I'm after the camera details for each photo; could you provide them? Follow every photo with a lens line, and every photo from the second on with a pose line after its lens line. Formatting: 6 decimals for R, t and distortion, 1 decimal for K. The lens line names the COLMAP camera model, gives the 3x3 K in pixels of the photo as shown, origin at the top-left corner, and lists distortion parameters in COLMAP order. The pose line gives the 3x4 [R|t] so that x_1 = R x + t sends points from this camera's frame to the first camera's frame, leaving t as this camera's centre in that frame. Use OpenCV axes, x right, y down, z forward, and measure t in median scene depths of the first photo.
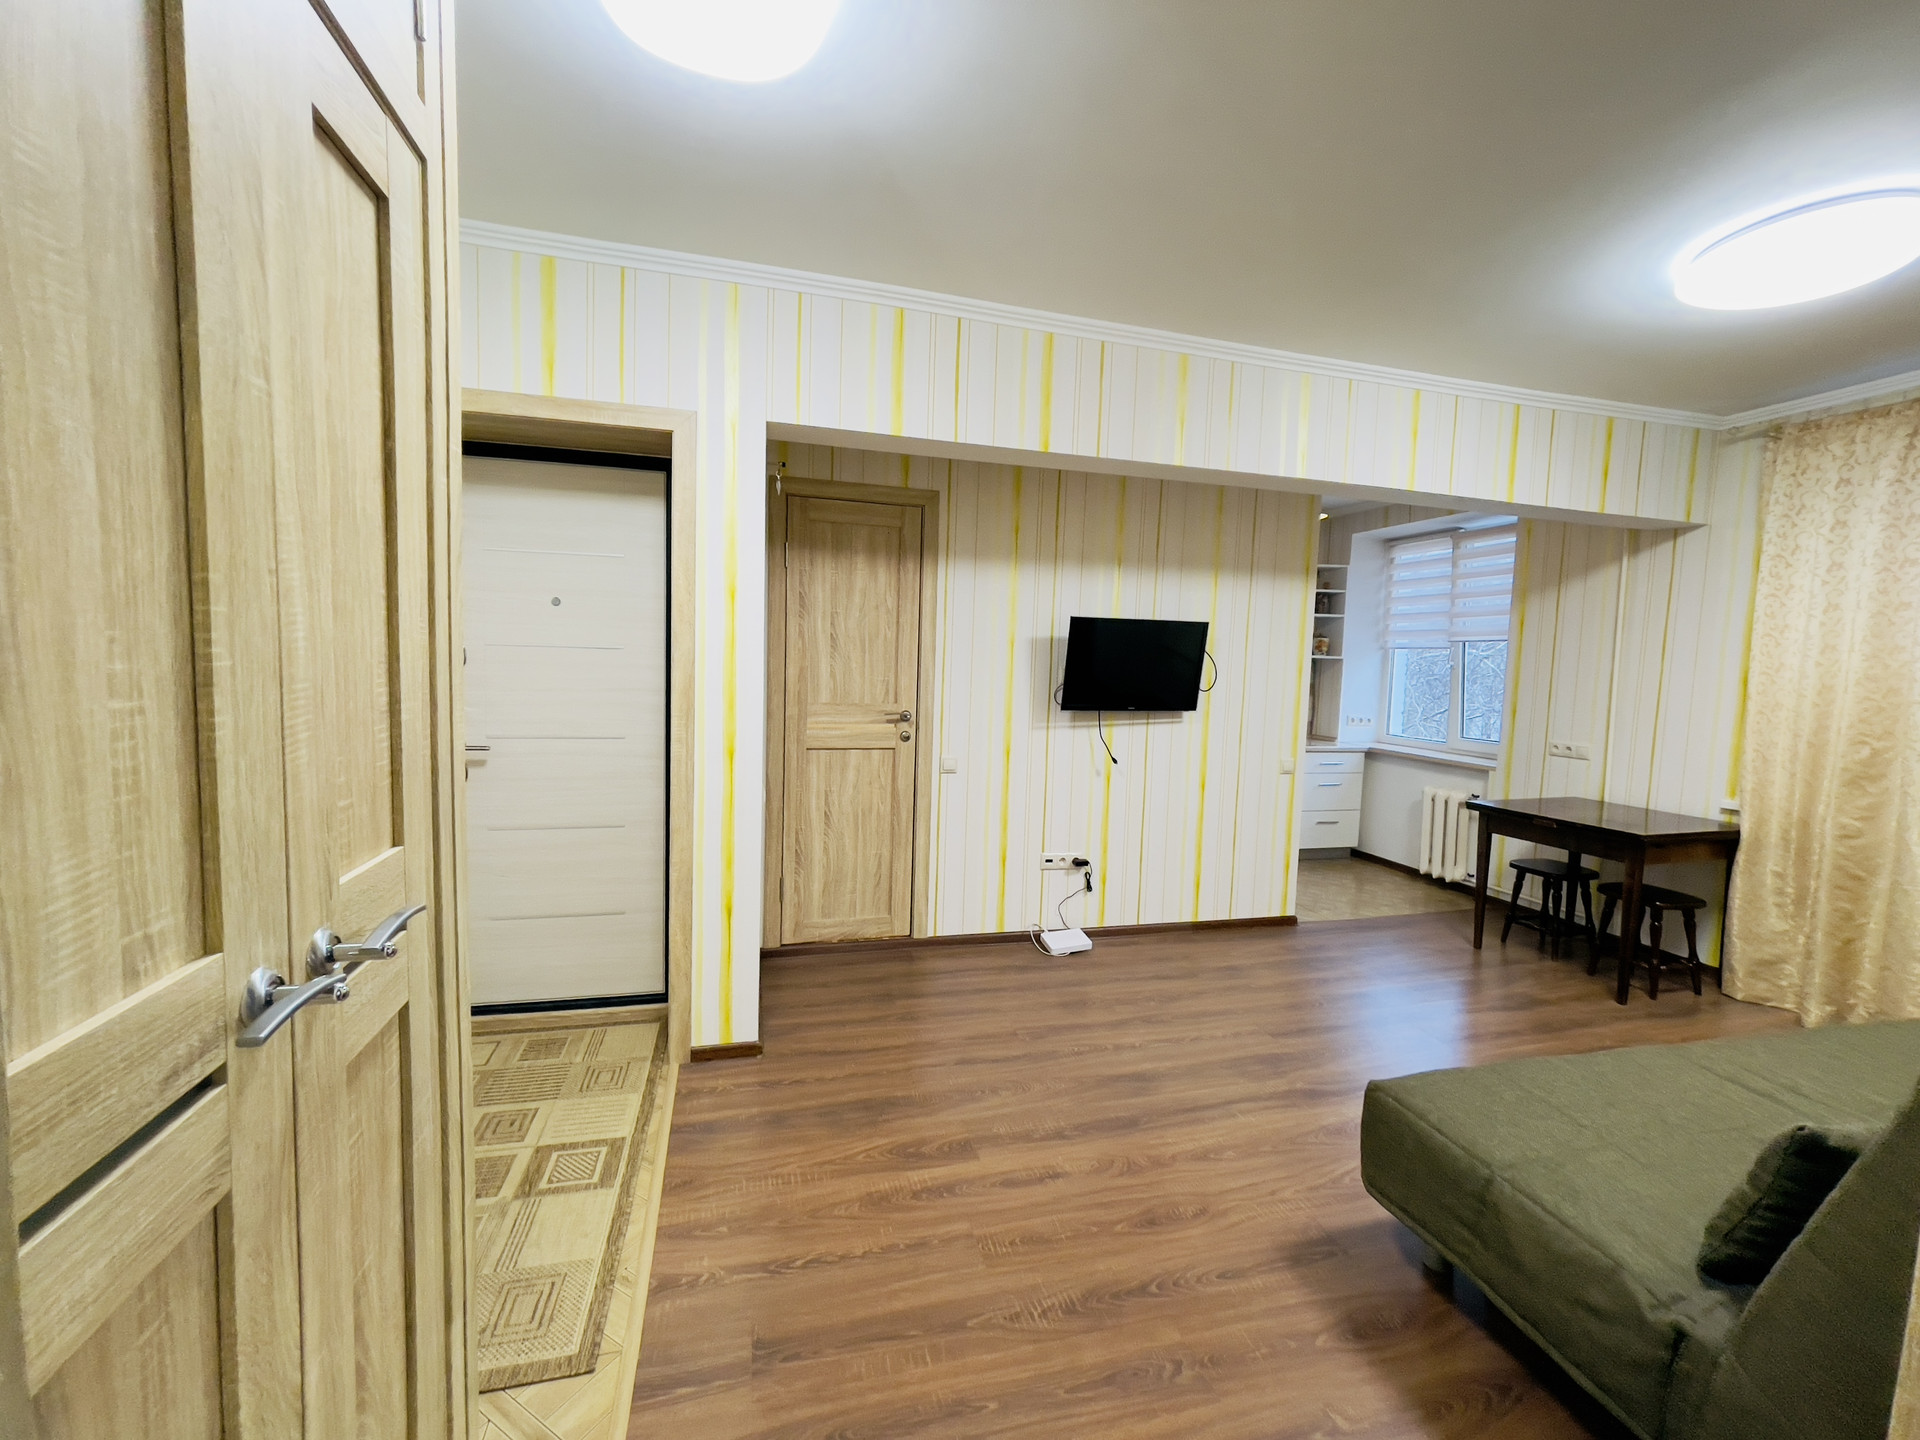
lens RADIAL K [[782.6, 0, 950.7], [0, 782.6, 714.1], [0, 0, 1]] dist [-0.006777, -0.000595]
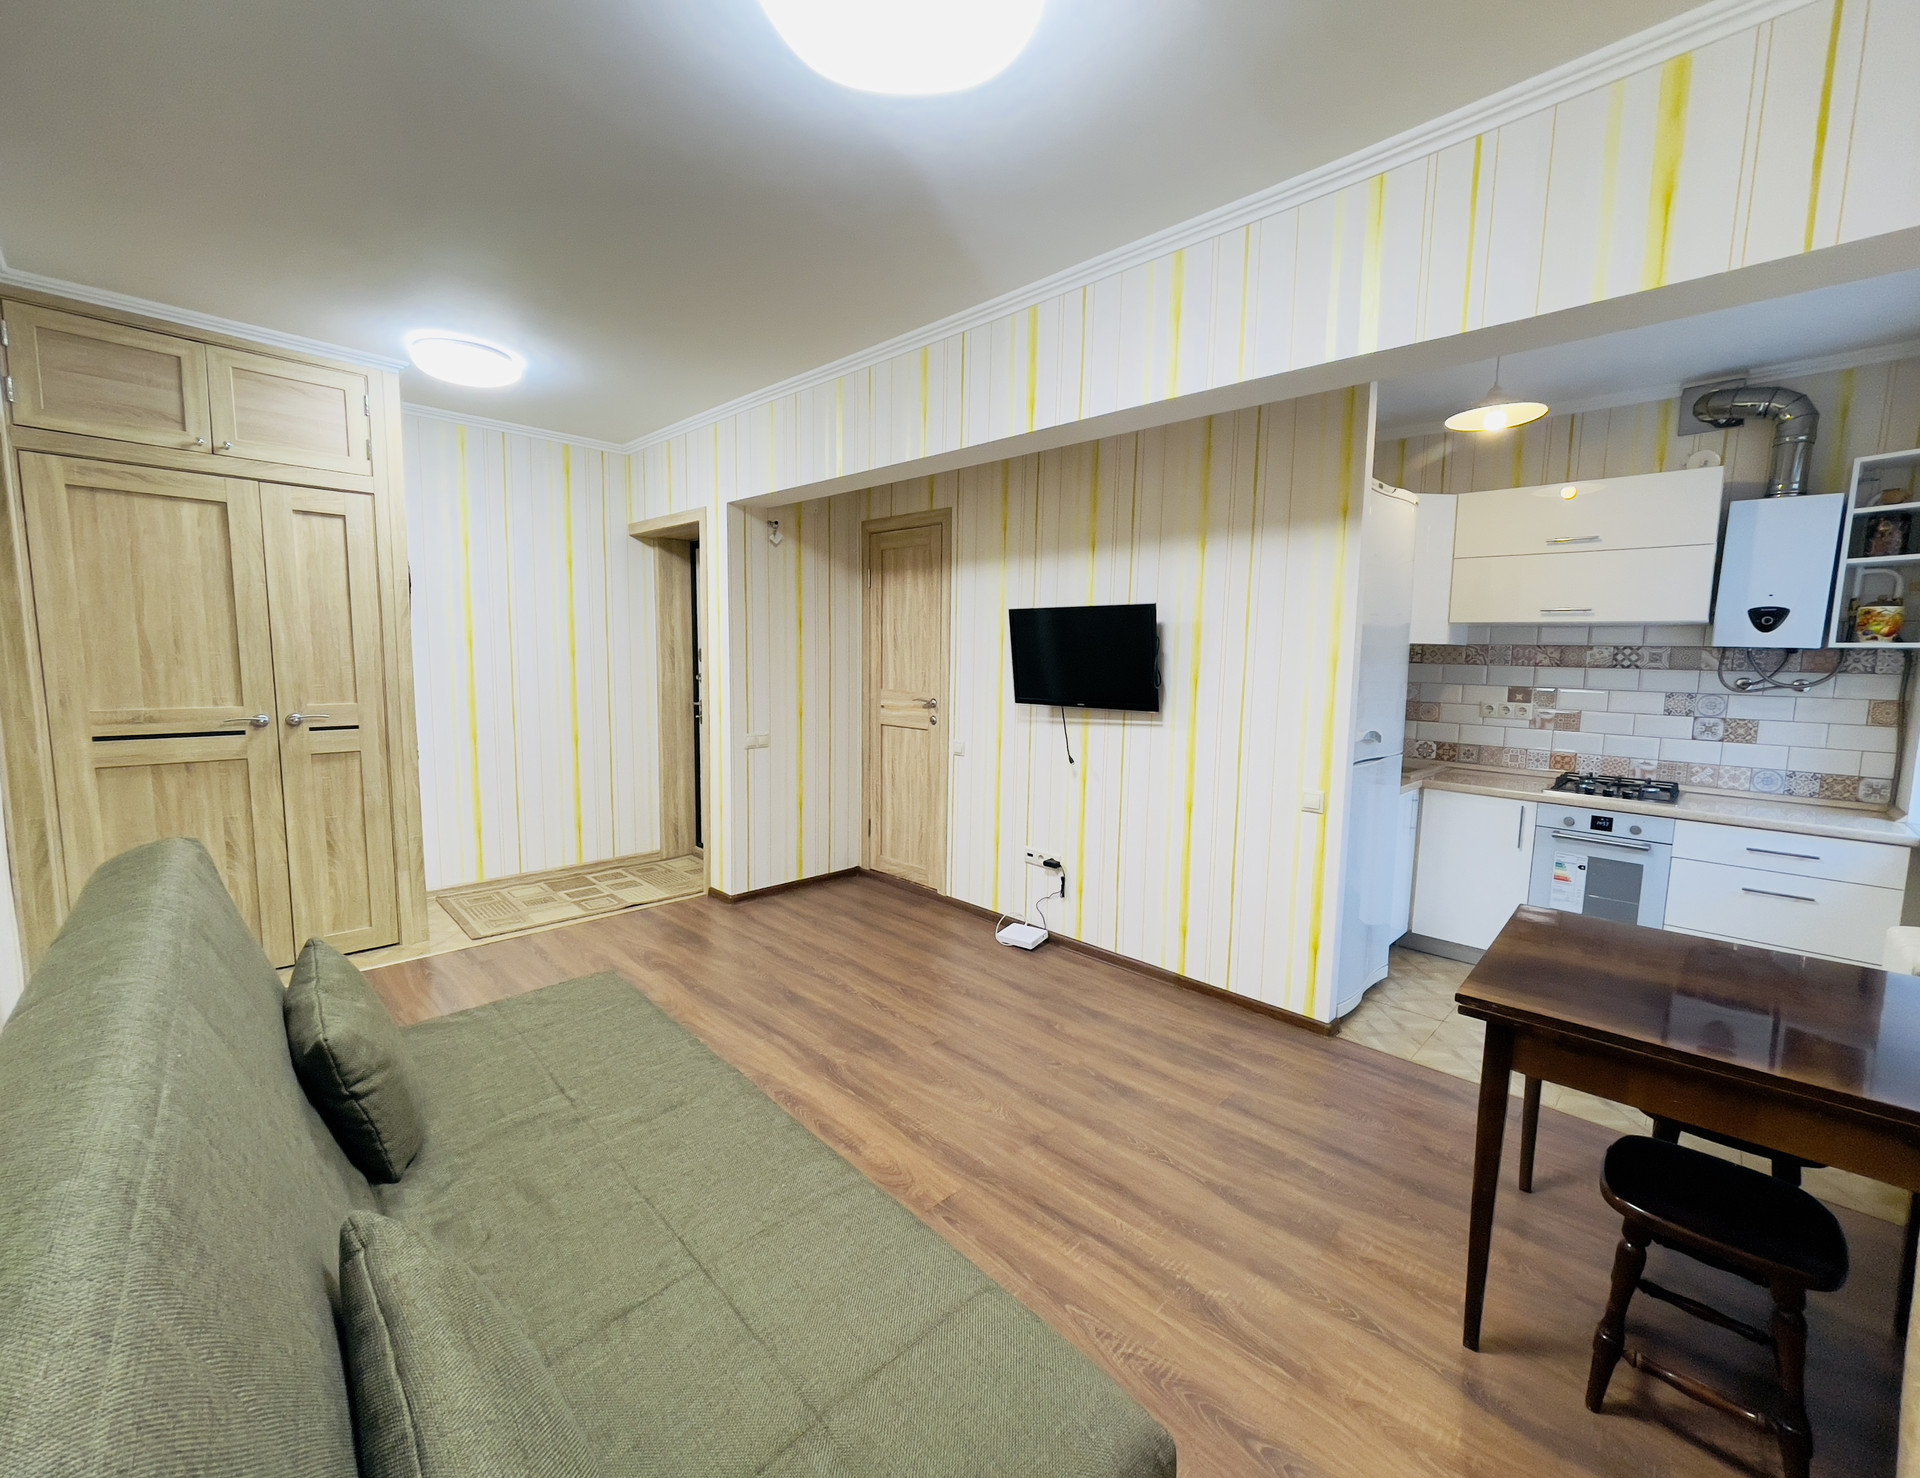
lens RADIAL K [[772.9, 0, 956.4], [0, 772.9, 746.3], [0, 0, 1]] dist [-0.017778, 0.006083]
pose [[0.513829, 0.080615, -0.854096, 0.964930], [-0.063449, 0.996420, 0.055878, -0.000446], [0.855543, 0.025480, 0.517104, 0.426173]]
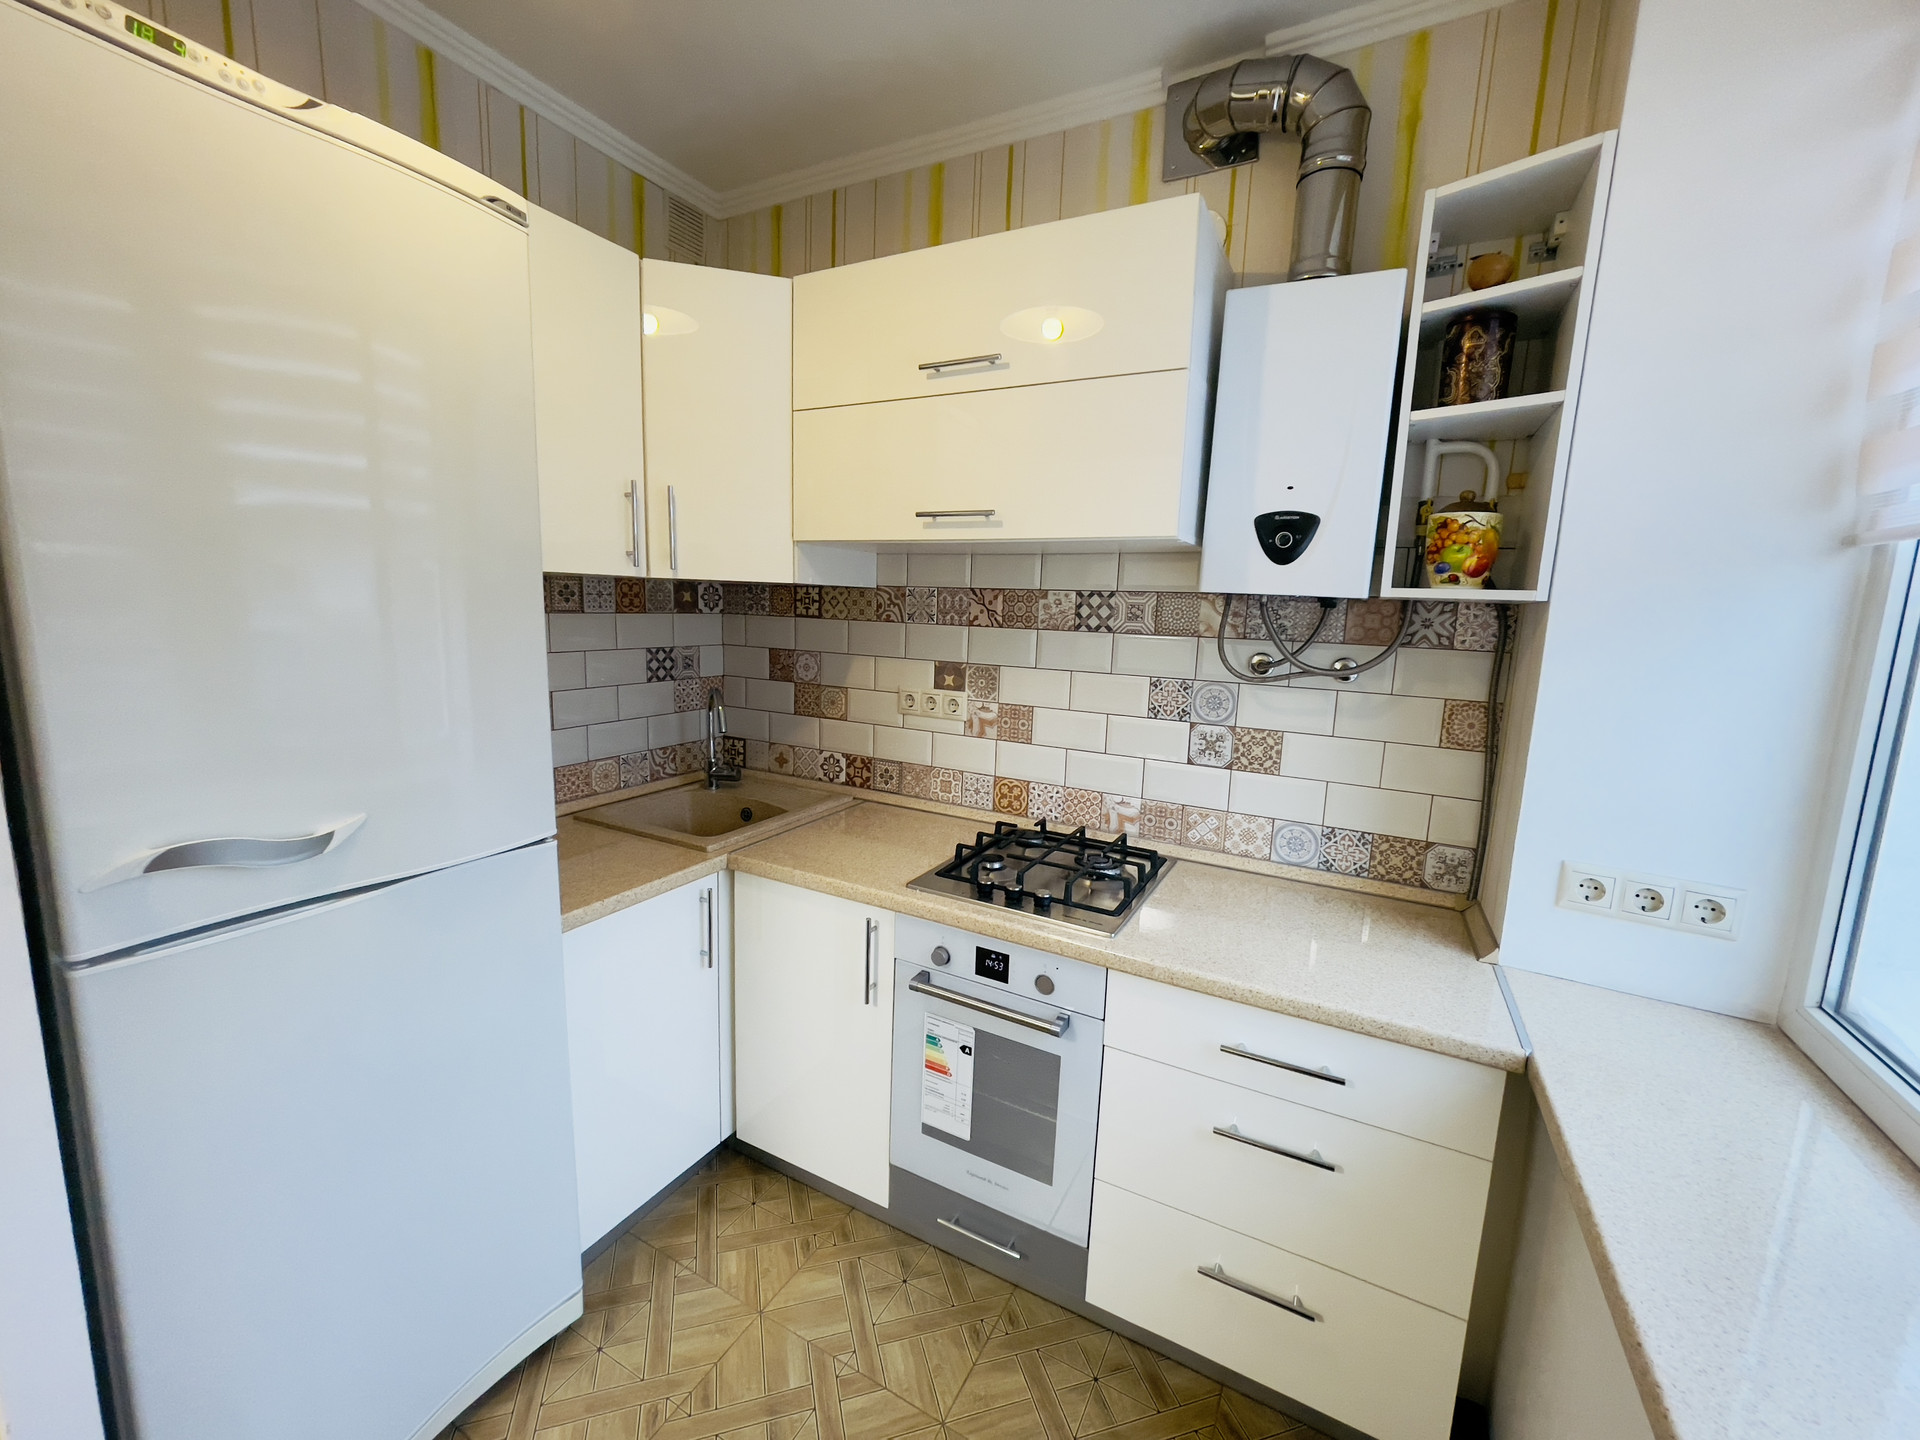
lens RADIAL K [[782.6, 0, 899.8], [0, 782.6, 723.2], [0, 0, 1]] dist [-0.006777, -0.000595]
pose [[0.720307, 0.099158, -0.686531, 0.847130], [-0.063267, 0.994996, 0.077331, -0.068035], [0.690764, -0.012267, 0.722976, 1.158327]]
